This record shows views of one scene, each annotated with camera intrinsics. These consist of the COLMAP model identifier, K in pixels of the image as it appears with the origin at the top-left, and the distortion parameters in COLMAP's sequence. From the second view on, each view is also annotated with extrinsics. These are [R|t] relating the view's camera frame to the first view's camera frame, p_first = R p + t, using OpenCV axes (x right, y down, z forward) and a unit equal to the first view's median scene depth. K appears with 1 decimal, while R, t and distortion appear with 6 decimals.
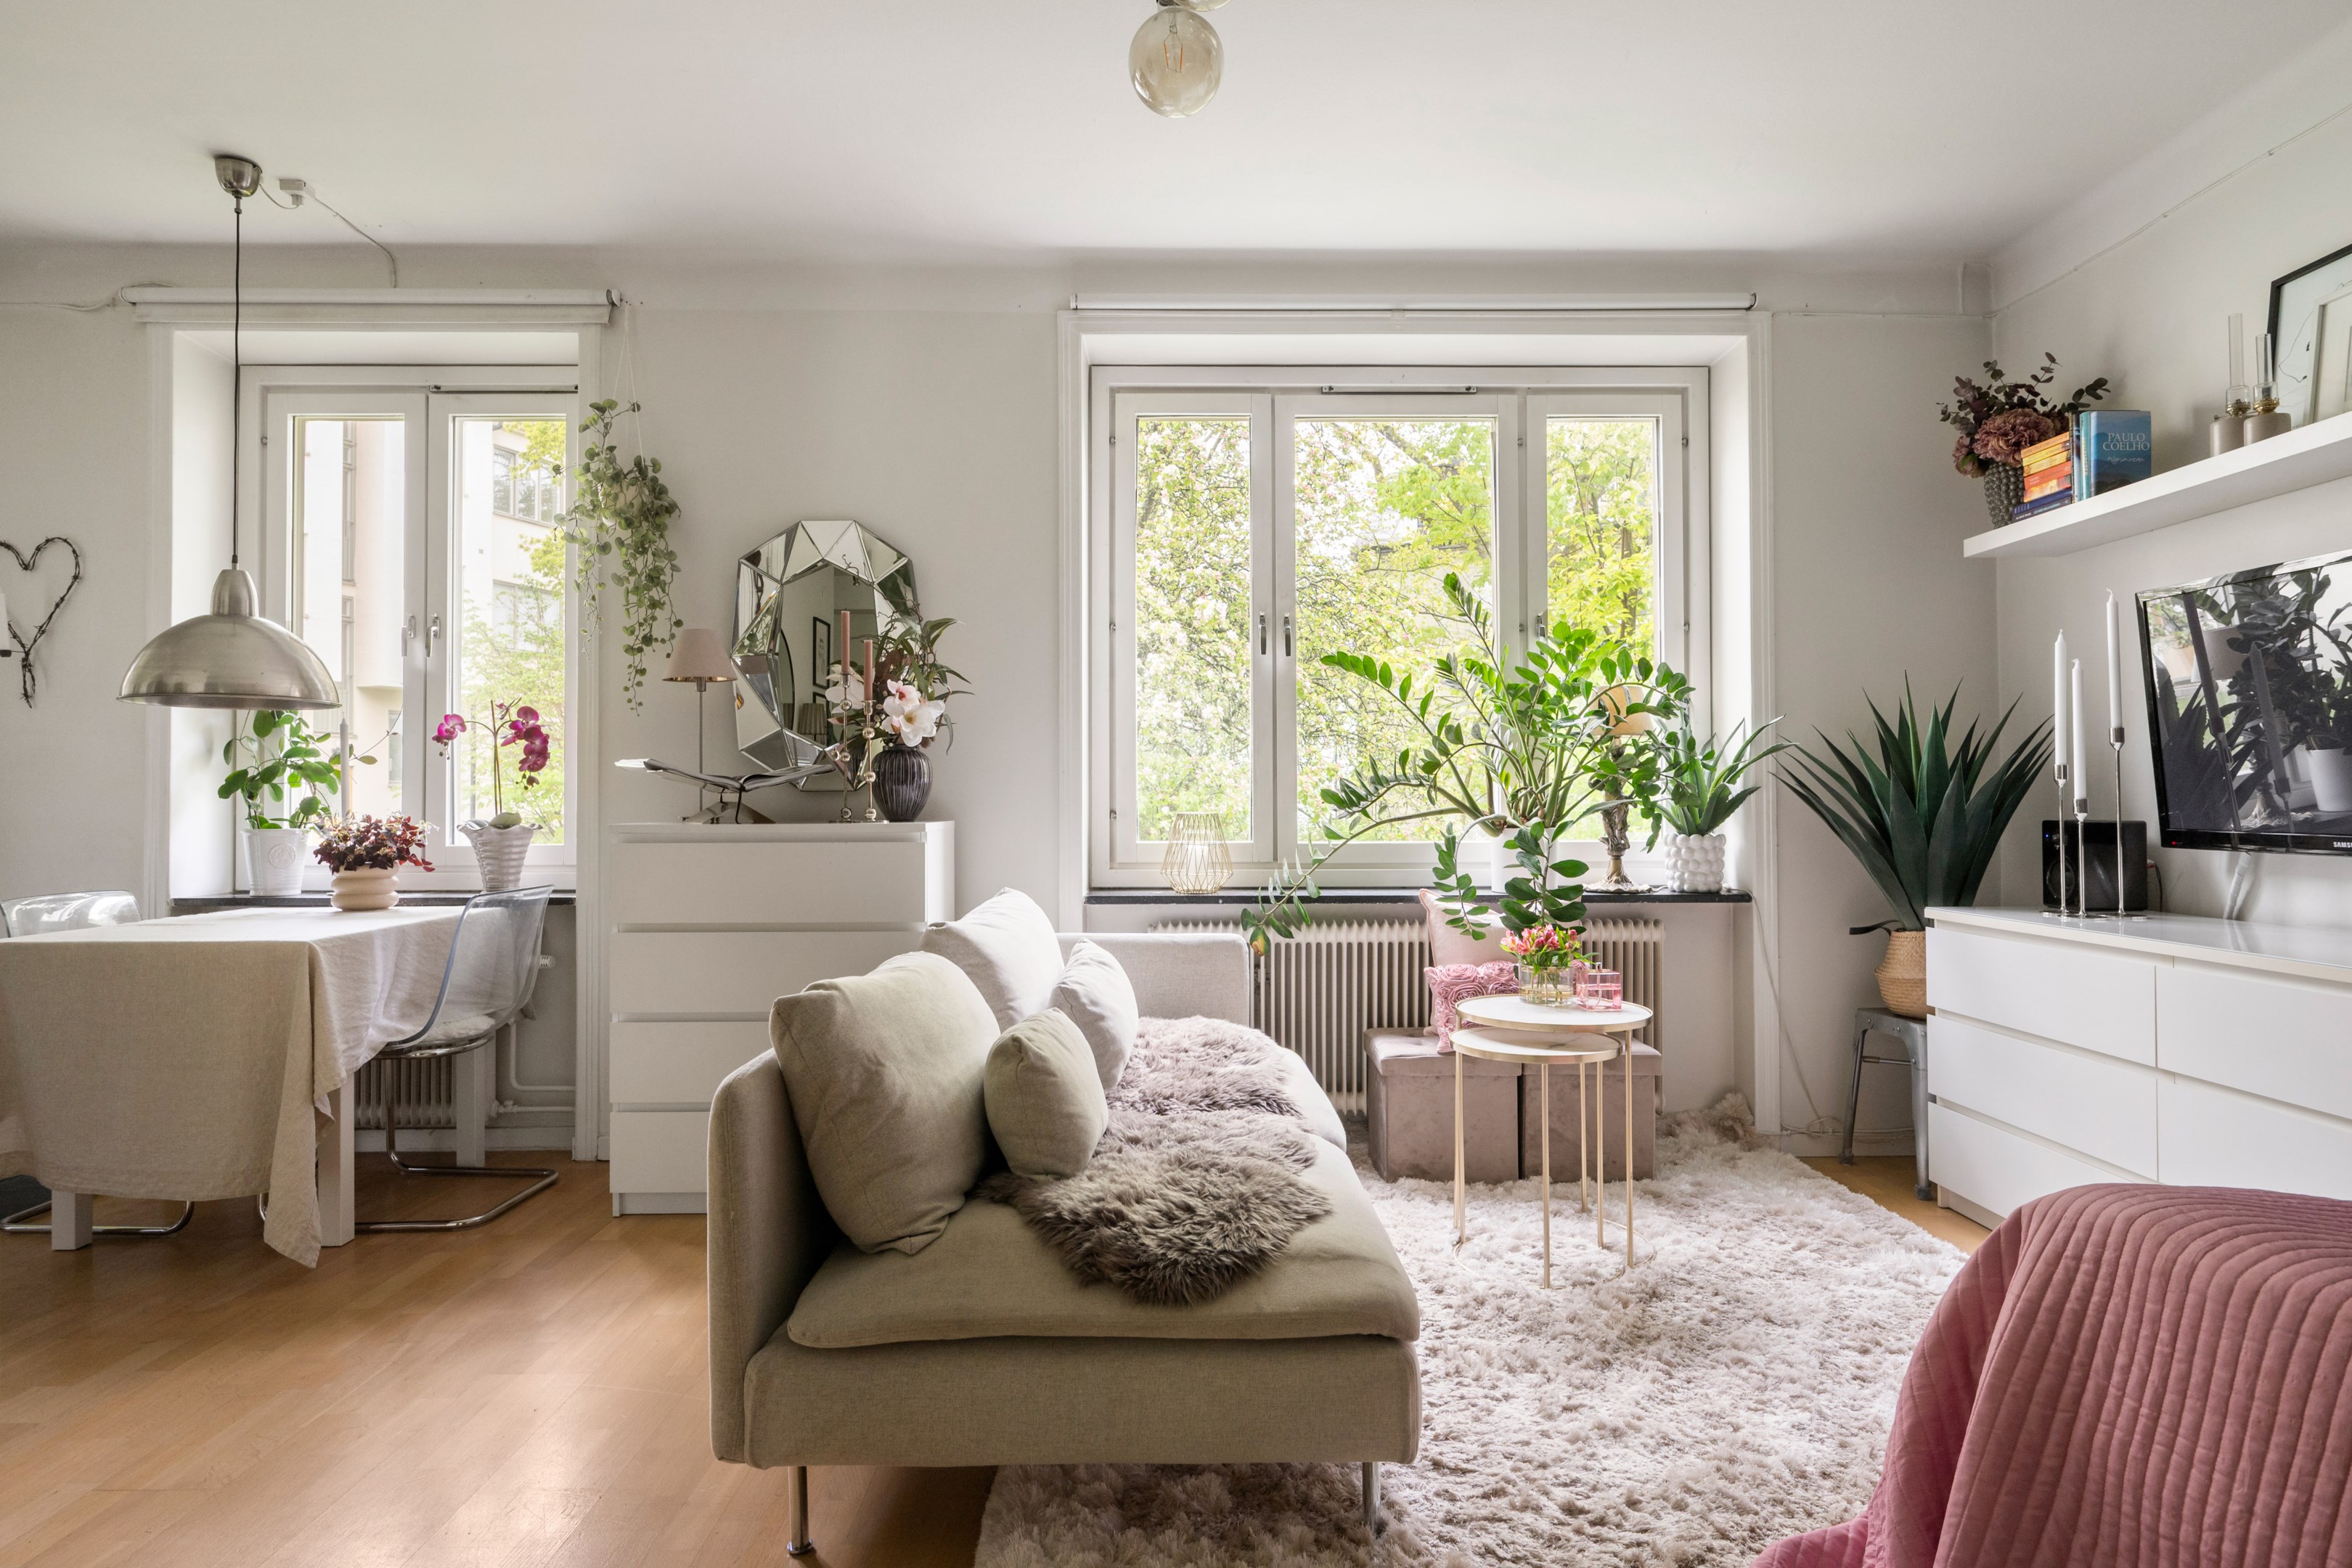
lens RADIAL K [[1308.3, 0, 1176.0], [0, 1308.3, 784.0], [0, 0, 1]] dist [-0.002882, -0.000498]
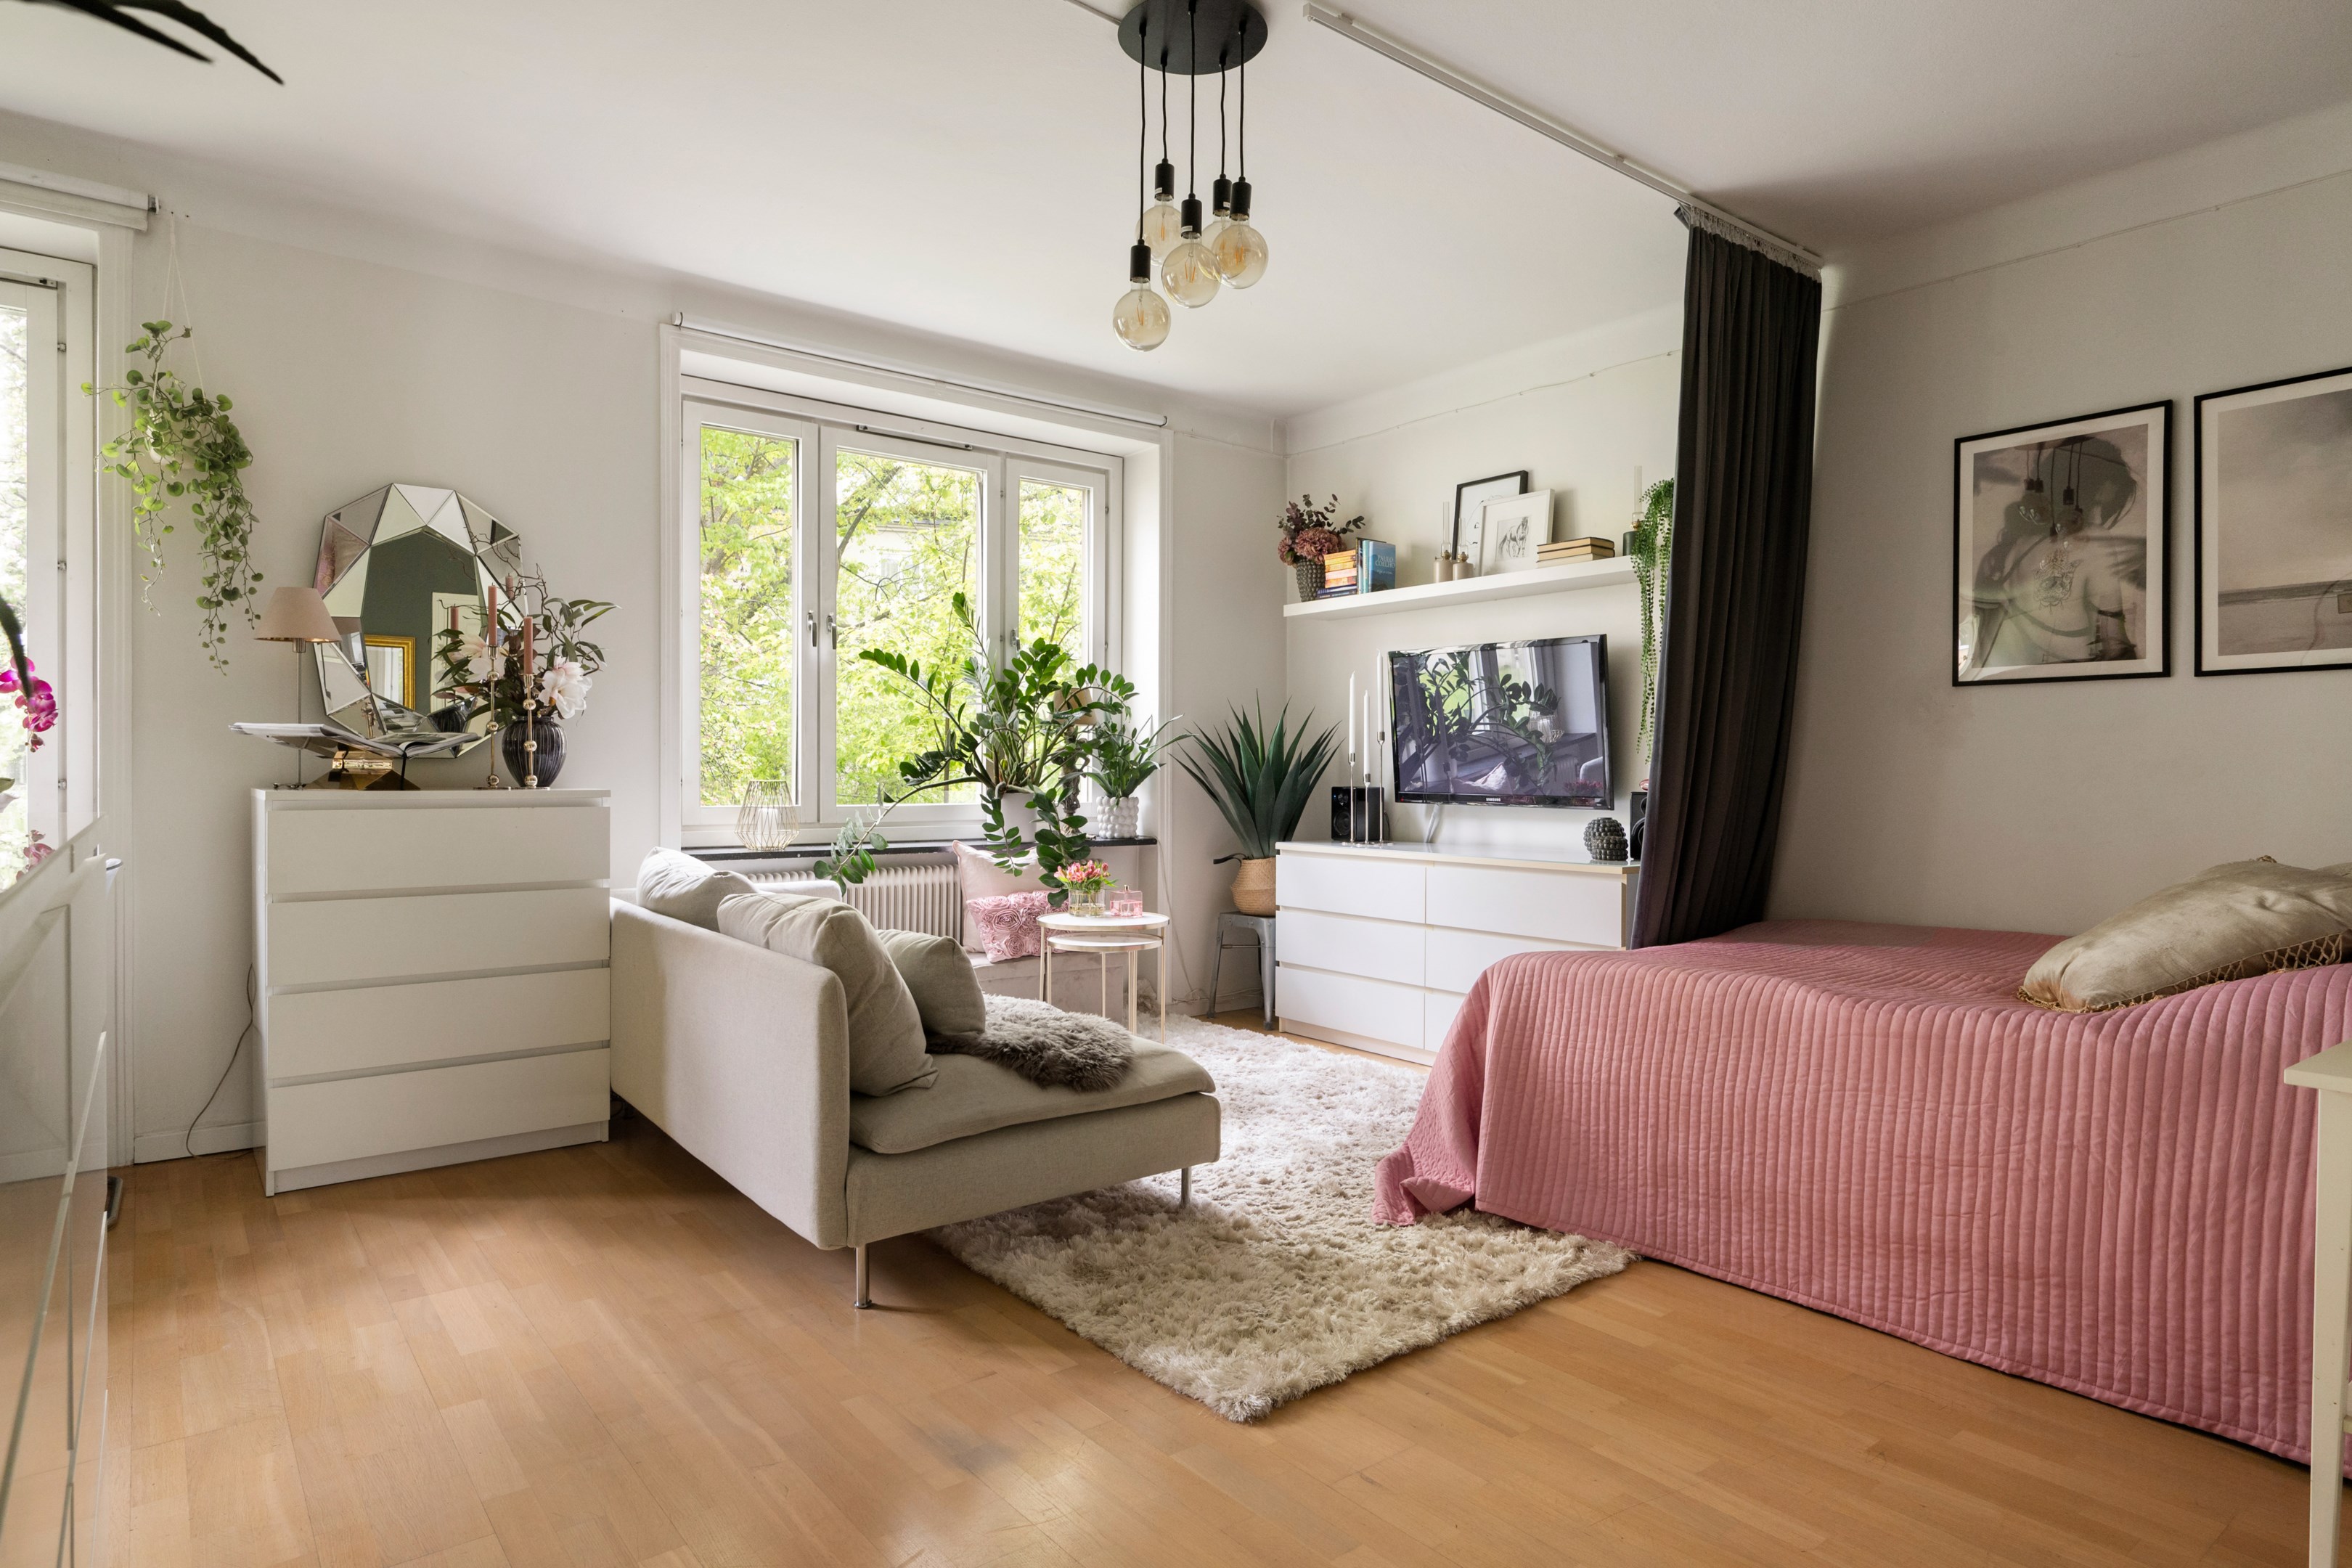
lens RADIAL K [[1308.3, 0, 1176.0], [0, 1308.3, 784.0], [0, 0, 1]] dist [-0.002882, -0.000498]
pose [[0.792113, 0.001115, 0.610374, -0.459125], [-0.015981, 0.999693, 0.018912, -0.002989], [-0.610166, -0.024735, 0.791888, -0.157790]]
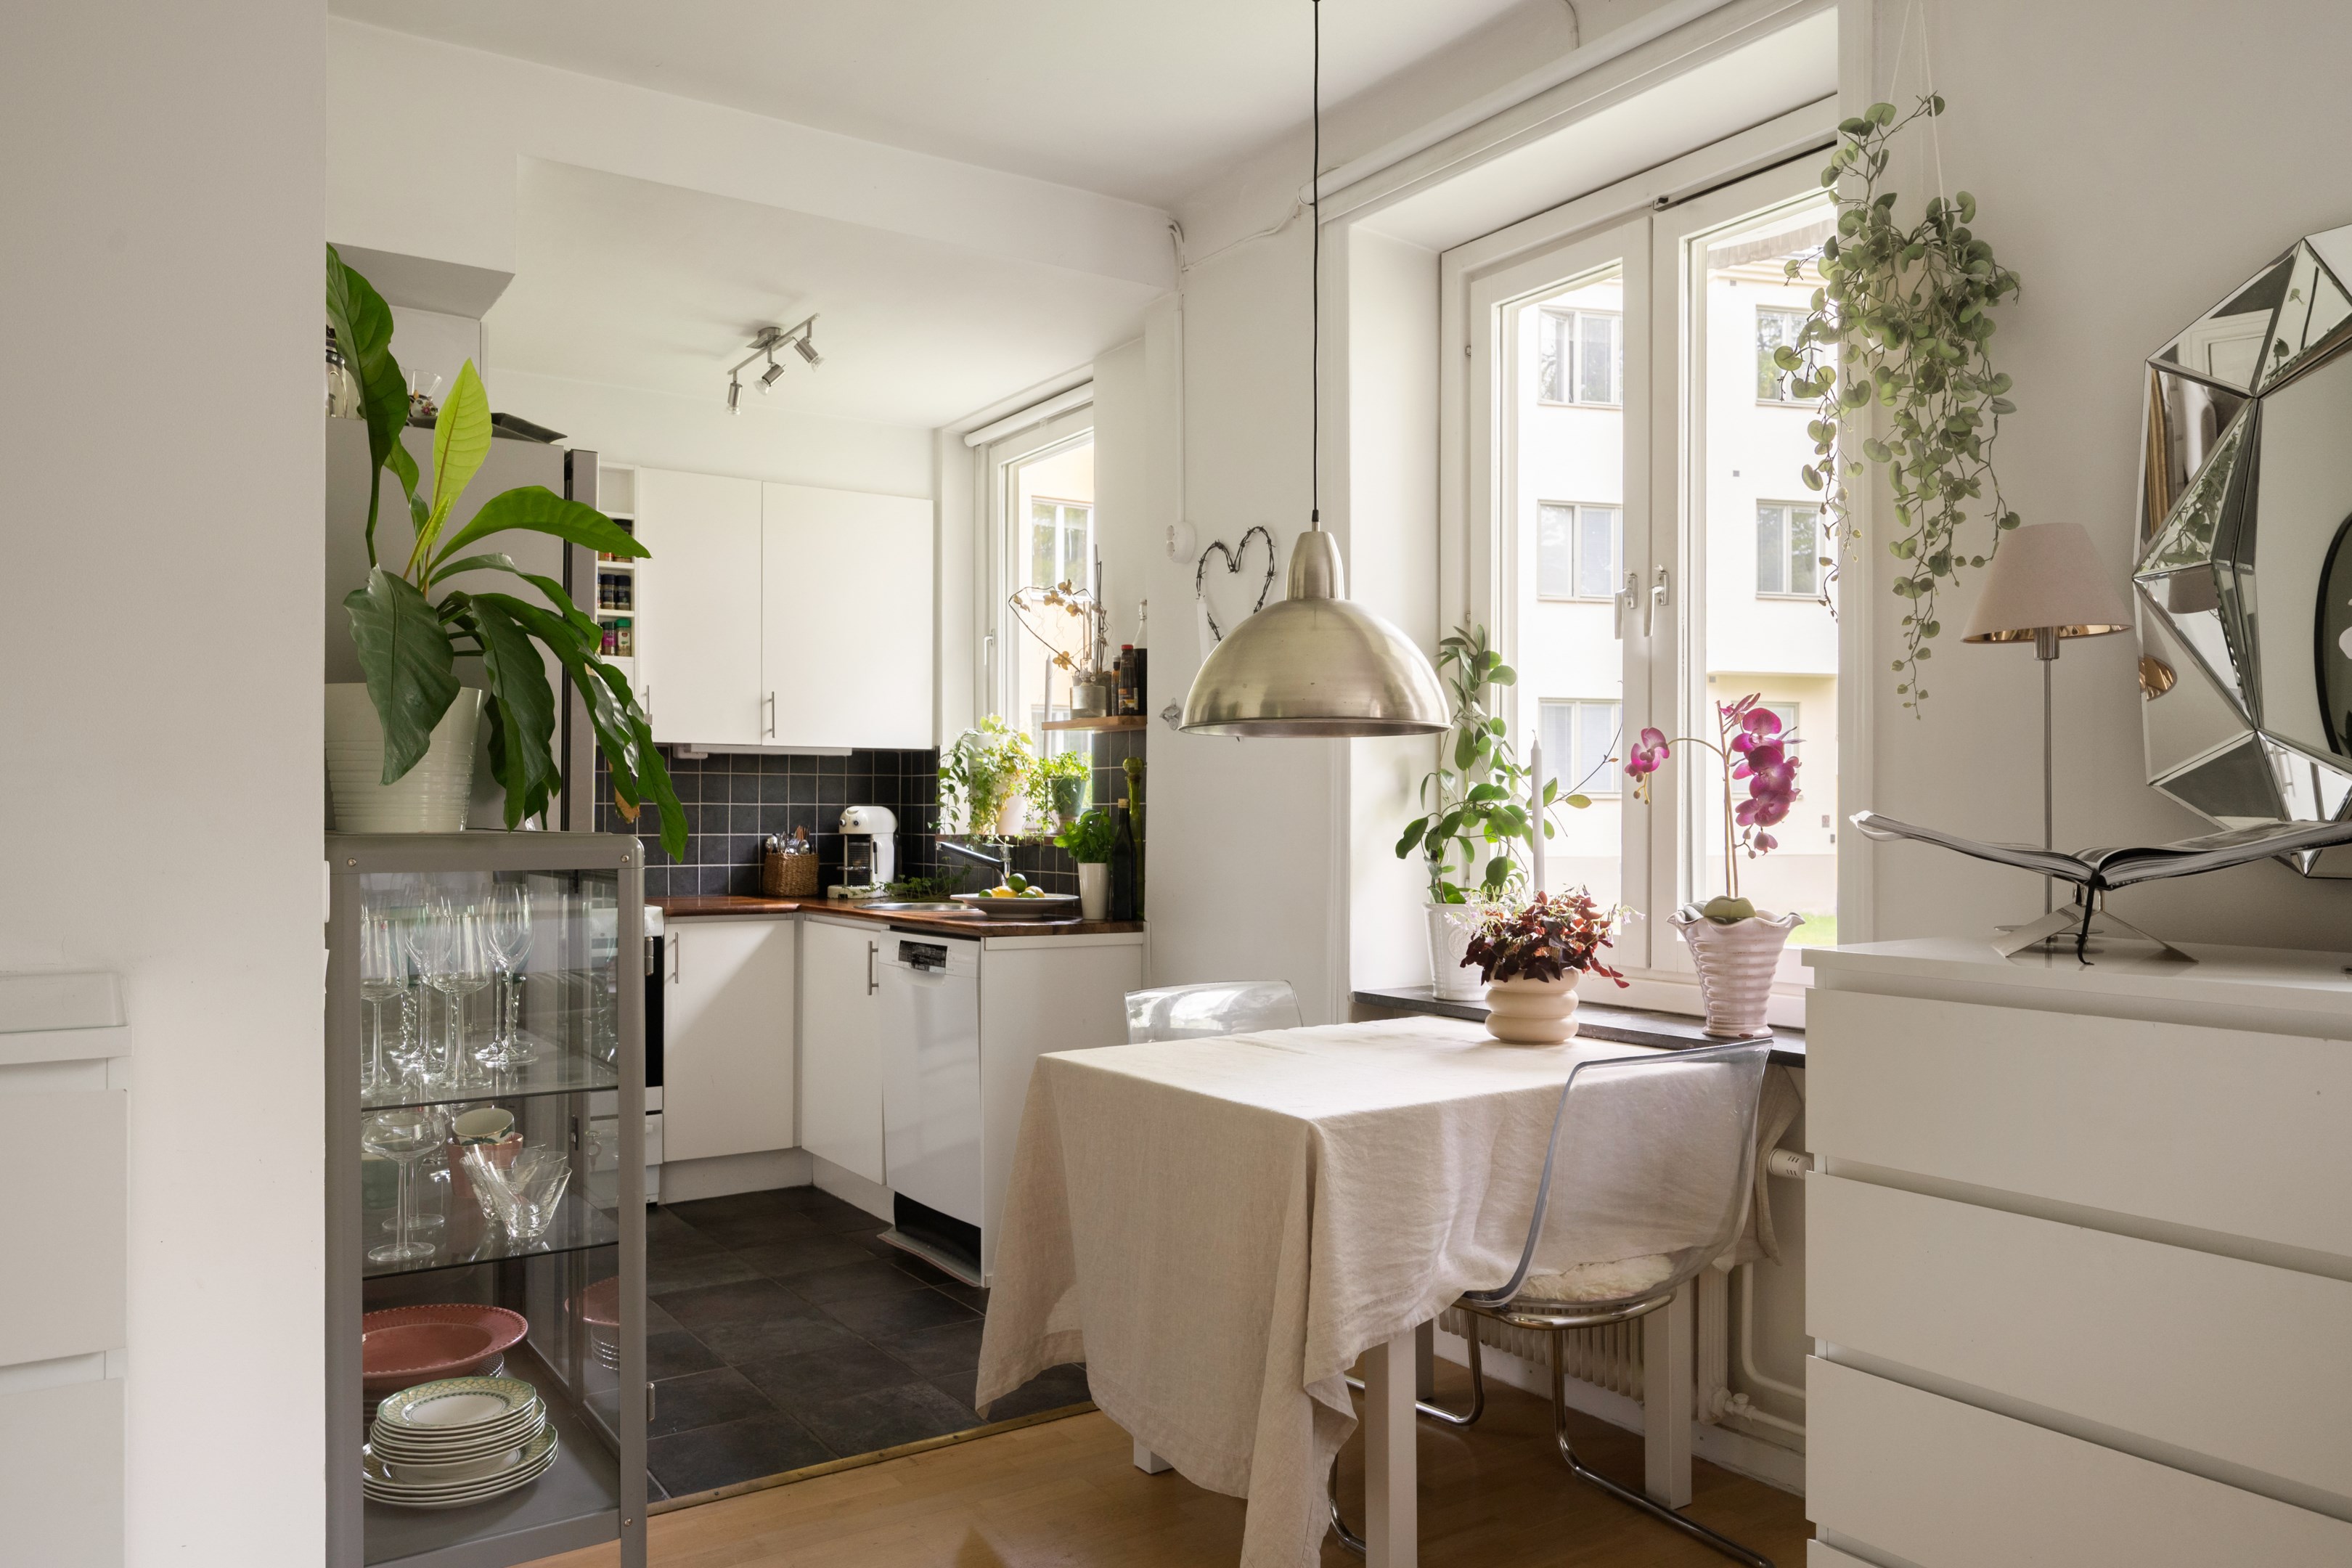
lens RADIAL K [[1642.1, 0, 1173.0], [0, 1642.1, 812.3], [0, 0, 1]] dist [-0.005049, 0.000161]
pose [[0.547152, 0.002754, -0.837029, -0.047609], [0.008263, 0.999928, 0.008692, -0.025317], [0.836993, -0.011672, 0.547090, 0.440170]]
